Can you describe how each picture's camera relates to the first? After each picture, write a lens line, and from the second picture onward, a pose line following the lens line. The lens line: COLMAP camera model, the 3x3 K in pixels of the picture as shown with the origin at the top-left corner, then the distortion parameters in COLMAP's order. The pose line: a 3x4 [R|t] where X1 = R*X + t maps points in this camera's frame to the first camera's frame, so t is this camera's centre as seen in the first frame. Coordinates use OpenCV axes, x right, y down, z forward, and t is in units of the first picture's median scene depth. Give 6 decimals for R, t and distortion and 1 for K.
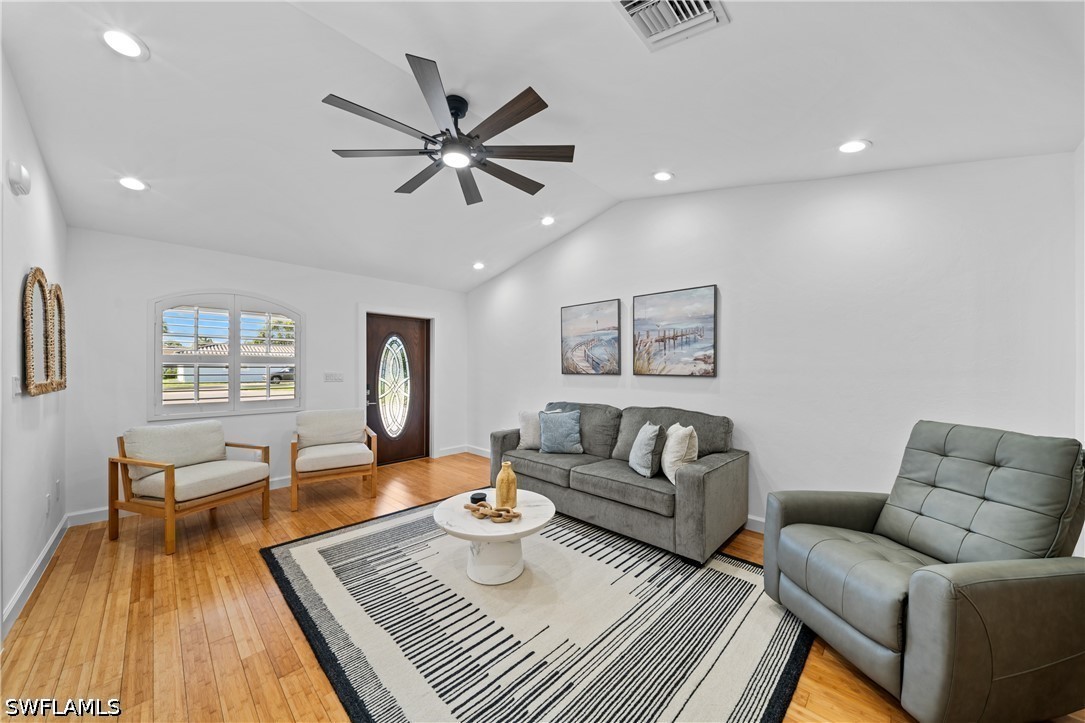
lens RADIAL K [[374.9, 0, 542.9], [0, 374.9, 368.6], [0, 0, 1]] dist [0.005810, -0.004544]
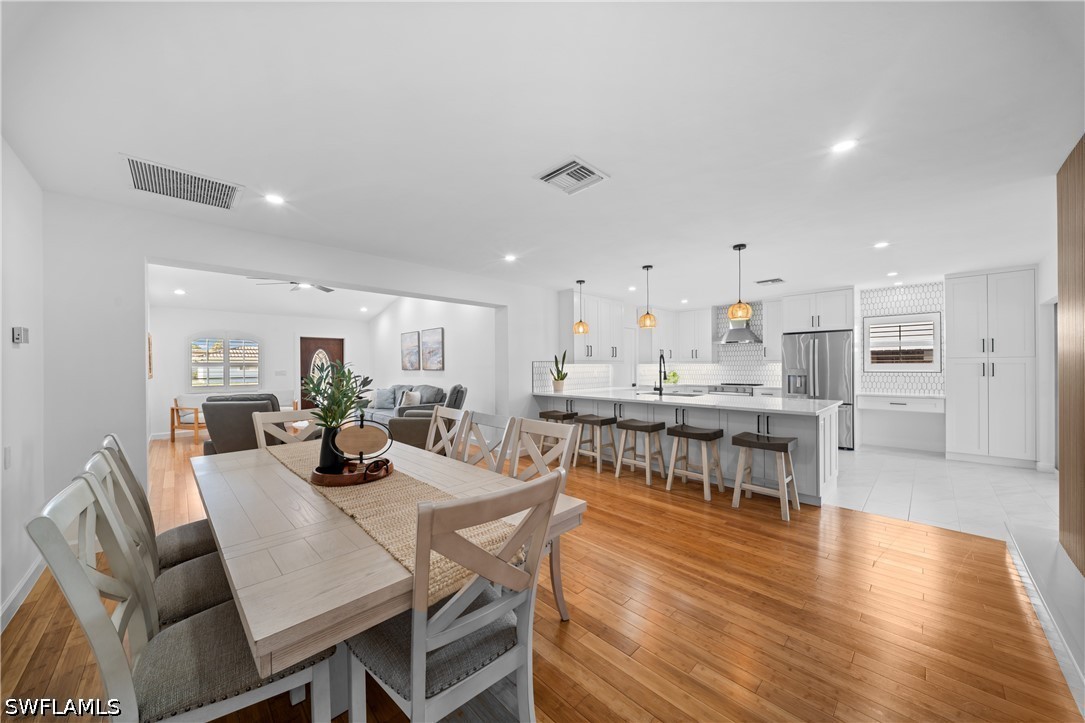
lens RADIAL K [[374.9, 0, 542.9], [0, 374.9, 368.6], [0, 0, 1]] dist [0.005810, -0.004544]
pose [[0.999545, -0.009935, -0.028489, 0.948817], [0.010088, 0.999935, 0.005226, 0.005586], [0.028435, -0.005511, 0.999580, -0.980275]]
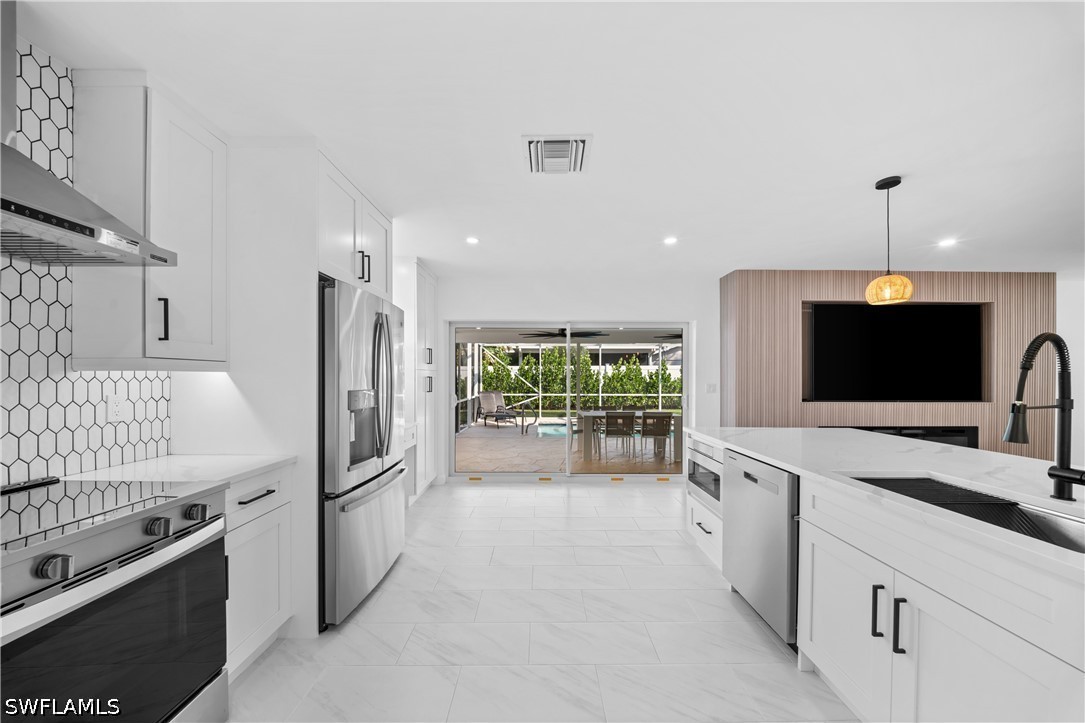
lens RADIAL K [[380.0, 0, 545.3], [0, 380.0, 377.6], [0, 0, 1]] dist [-0.000515, -0.005164]
pose [[-0.700073, -0.005910, 0.714047, 1.419893], [-0.003678, 0.999982, 0.004671, 0.004810], [-0.714062, 0.000644, -0.700082, 0.938351]]
